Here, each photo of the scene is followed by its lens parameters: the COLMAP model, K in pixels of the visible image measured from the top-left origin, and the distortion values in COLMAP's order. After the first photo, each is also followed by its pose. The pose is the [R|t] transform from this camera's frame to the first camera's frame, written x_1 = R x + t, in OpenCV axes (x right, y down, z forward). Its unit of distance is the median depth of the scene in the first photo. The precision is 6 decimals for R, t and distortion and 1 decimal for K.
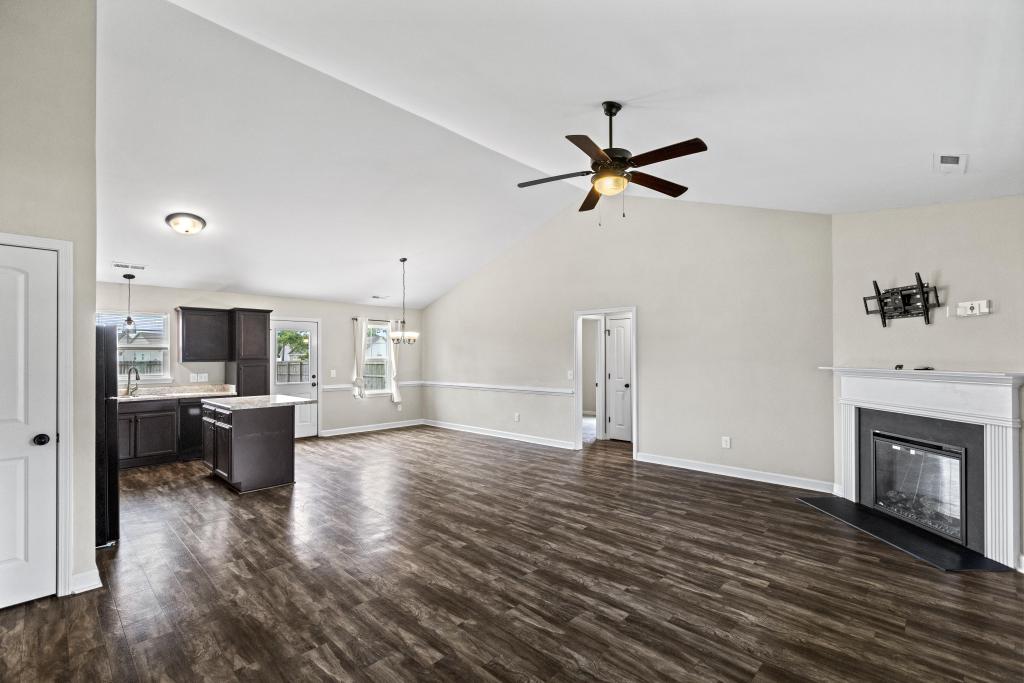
lens RADIAL K [[461.3, 0, 519.3], [0, 461.3, 345.7], [0, 0, 1]] dist [0.003049, -0.000834]
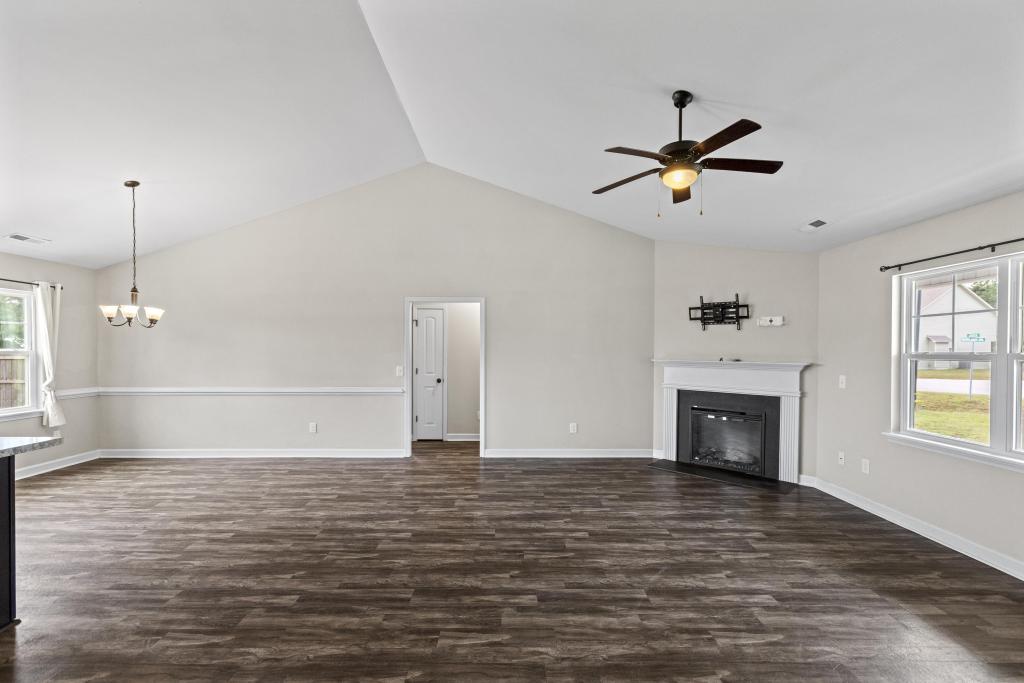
lens RADIAL K [[461.3, 0, 517.3], [0, 461.3, 350.1], [0, 0, 1]] dist [0.003049, -0.000834]
pose [[0.712250, 0.003908, 0.701915, -0.526489], [-0.023711, 0.999548, 0.018495, 0.005800], [-0.701525, -0.029816, 0.712021, 0.378222]]
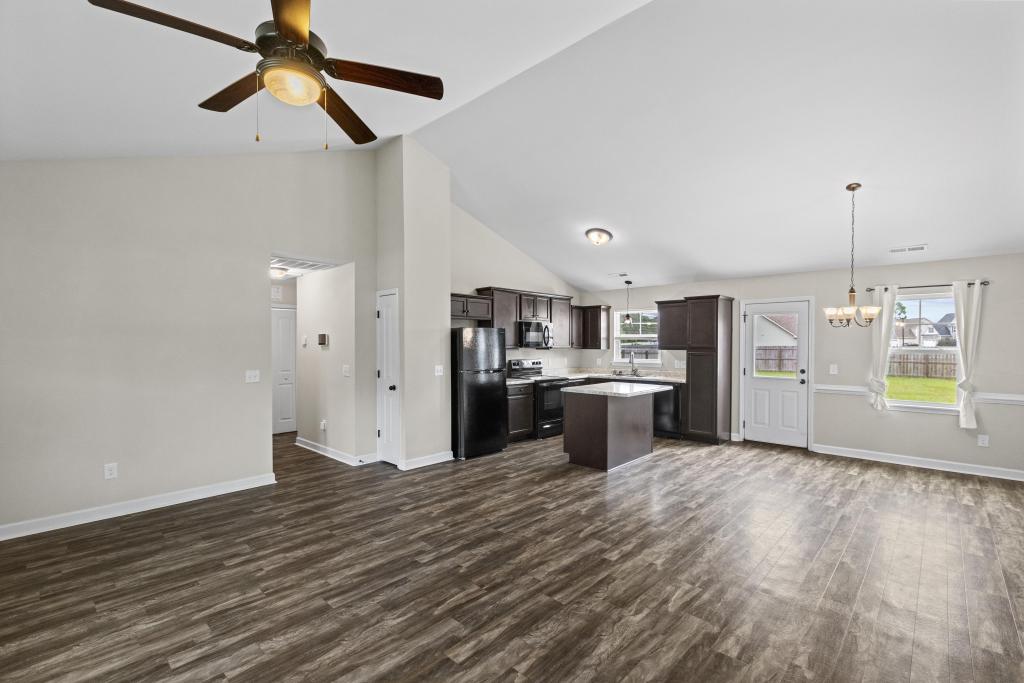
lens RADIAL K [[461.3, 0, 509.2], [0, 461.3, 346.1], [0, 0, 1]] dist [0.003049, -0.000834]
pose [[-0.009409, 0.012041, -0.999883, 0.596993], [0.024881, 0.999621, 0.011804, 0.005459], [0.999646, -0.024768, -0.009705, 0.922285]]
